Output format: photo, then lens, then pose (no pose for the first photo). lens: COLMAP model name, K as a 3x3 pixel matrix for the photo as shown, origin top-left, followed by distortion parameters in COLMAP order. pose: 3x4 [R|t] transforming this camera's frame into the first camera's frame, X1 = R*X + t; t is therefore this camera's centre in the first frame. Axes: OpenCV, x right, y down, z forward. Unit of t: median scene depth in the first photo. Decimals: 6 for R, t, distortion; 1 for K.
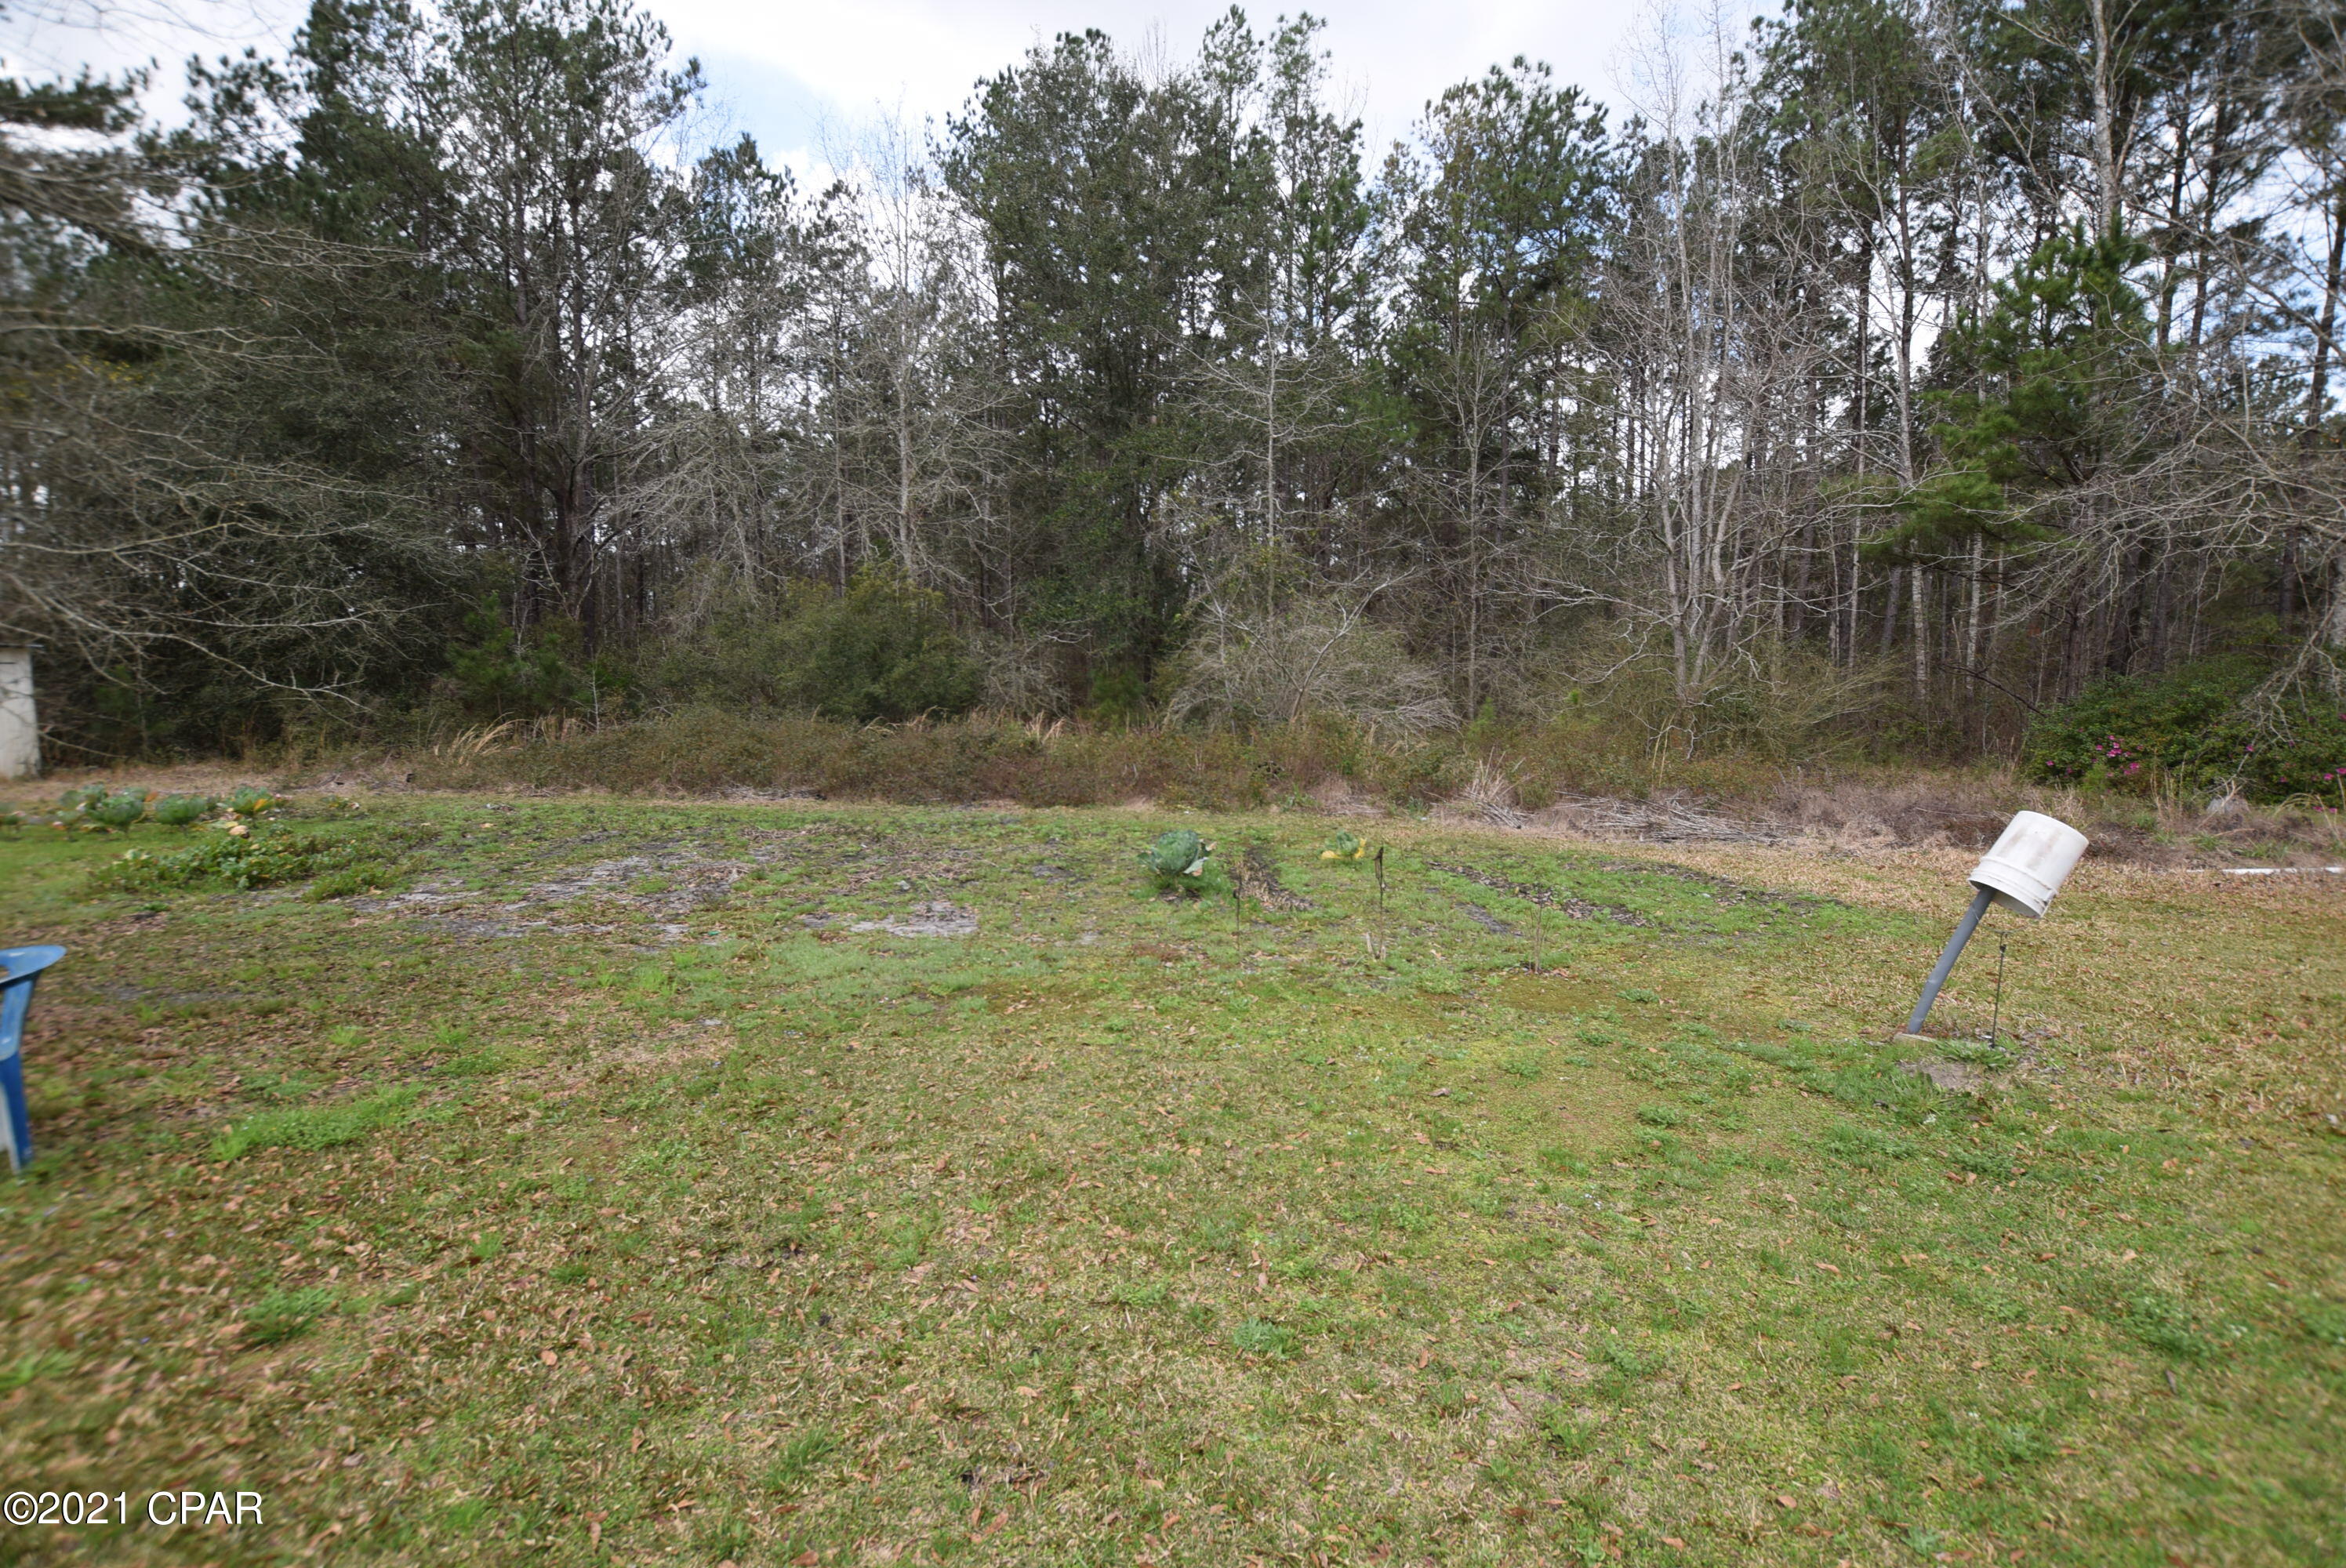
lens RADIAL K [[1036.0, 0, 1185.6], [0, 1036.0, 780.0], [0, 0, 1]] dist [-0.036067, 0.005719]
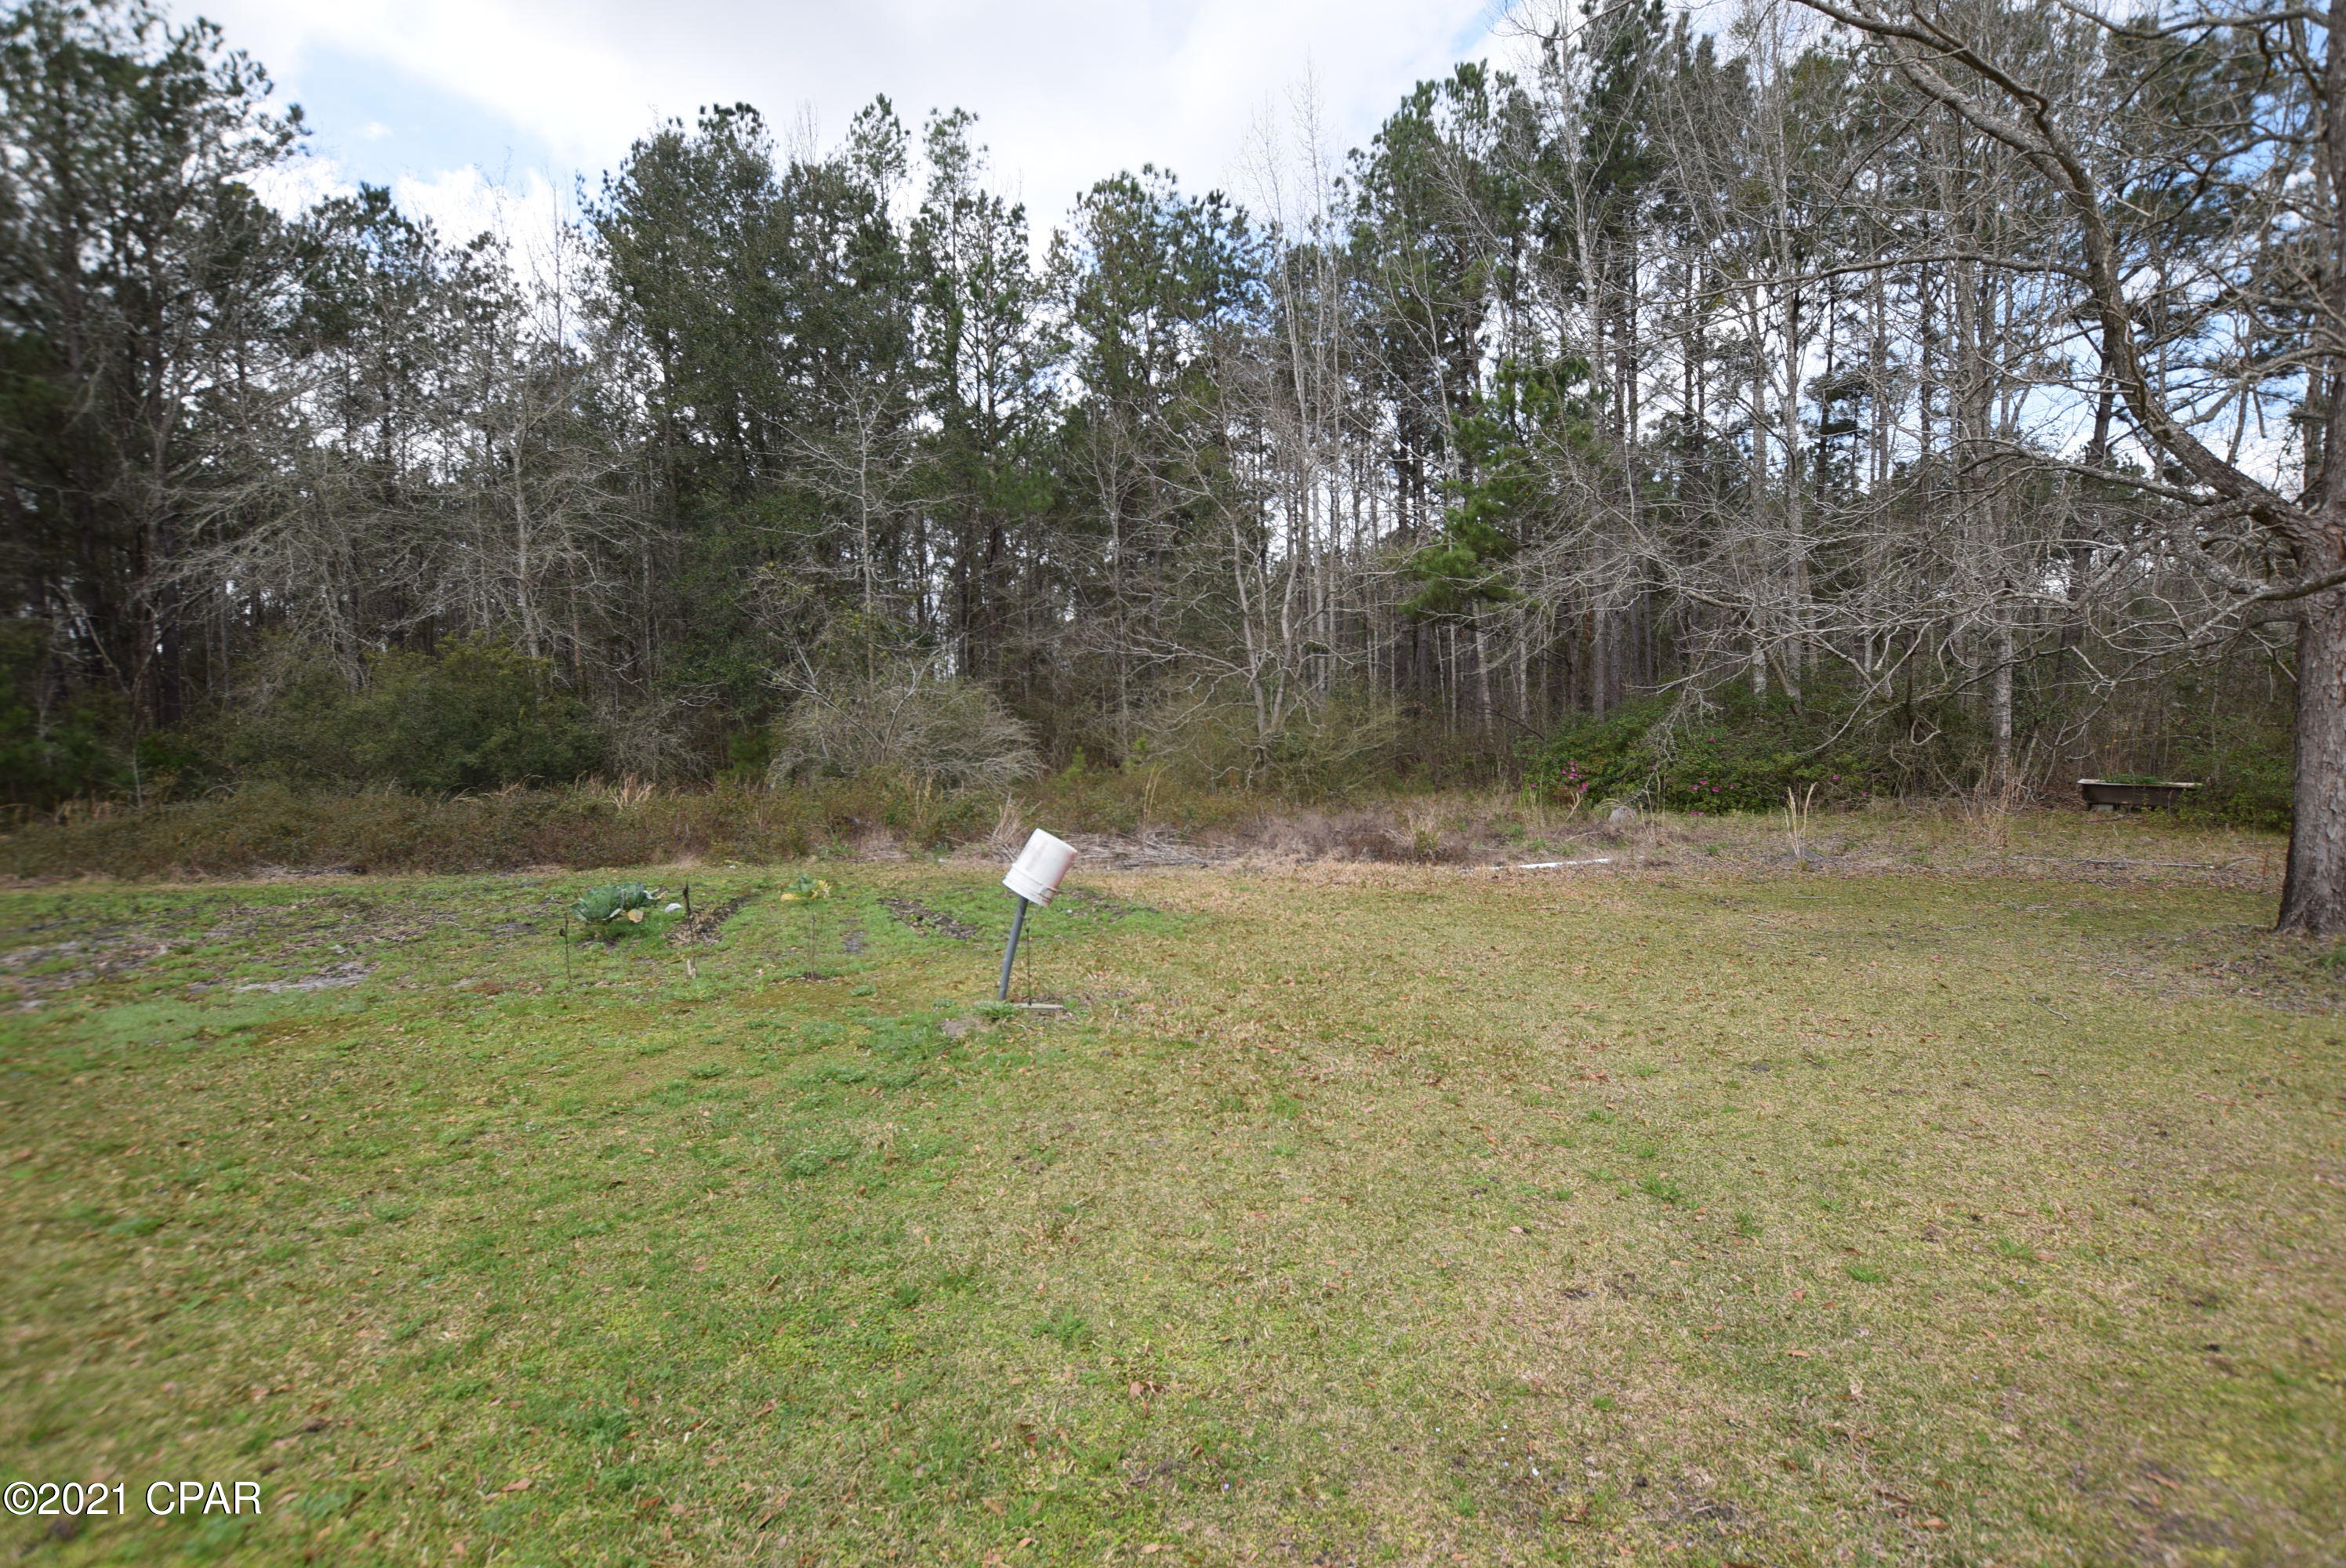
lens RADIAL K [[1036.0, 0, 1179.6], [0, 1036.0, 778.3], [0, 0, 1]] dist [-0.036067, 0.005719]
pose [[0.976527, -0.039141, 0.211810, 0.132551], [0.049761, 0.997745, -0.045040, 0.006331], [-0.209569, 0.054522, 0.976273, -0.074769]]
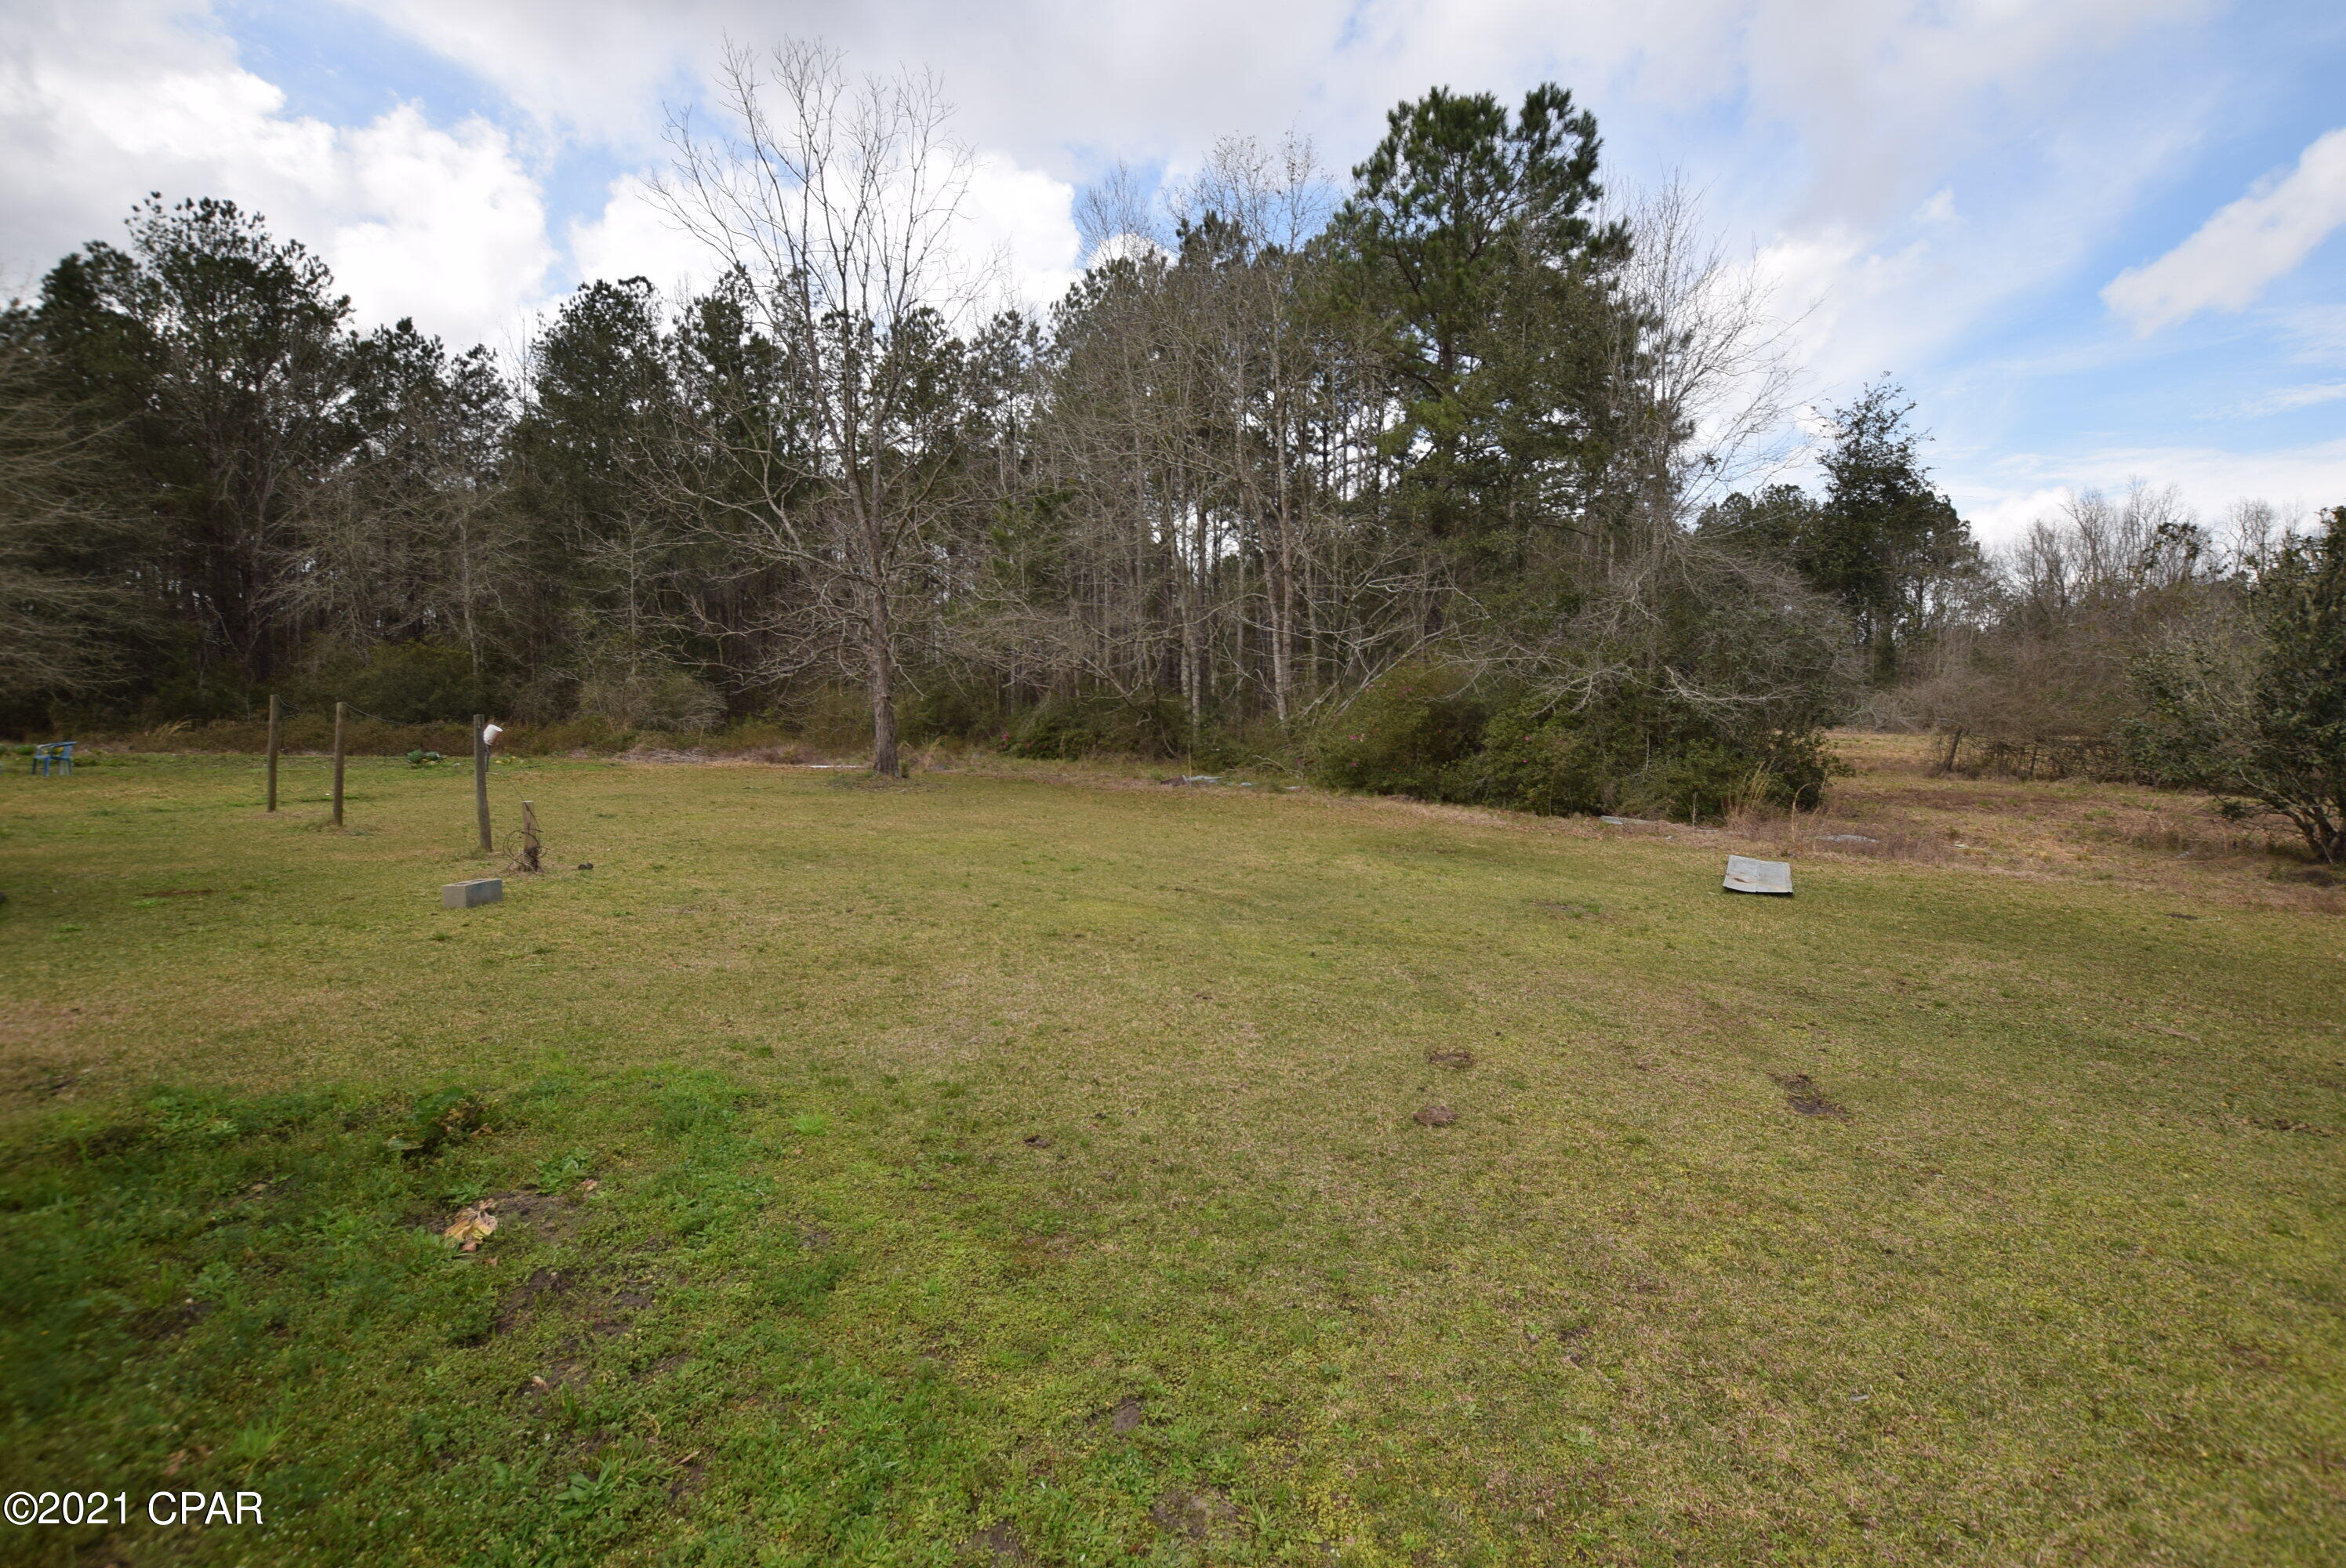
lens RADIAL K [[1036.0, 0, 1180.9], [0, 1036.0, 787.5], [0, 0, 1]] dist [-0.036067, 0.005719]
pose [[0.985706, 0.000378, 0.168474, 0.618943], [0.003770, 0.999698, -0.024299, 0.088451], [-0.168432, 0.024587, 0.985407, -0.848453]]
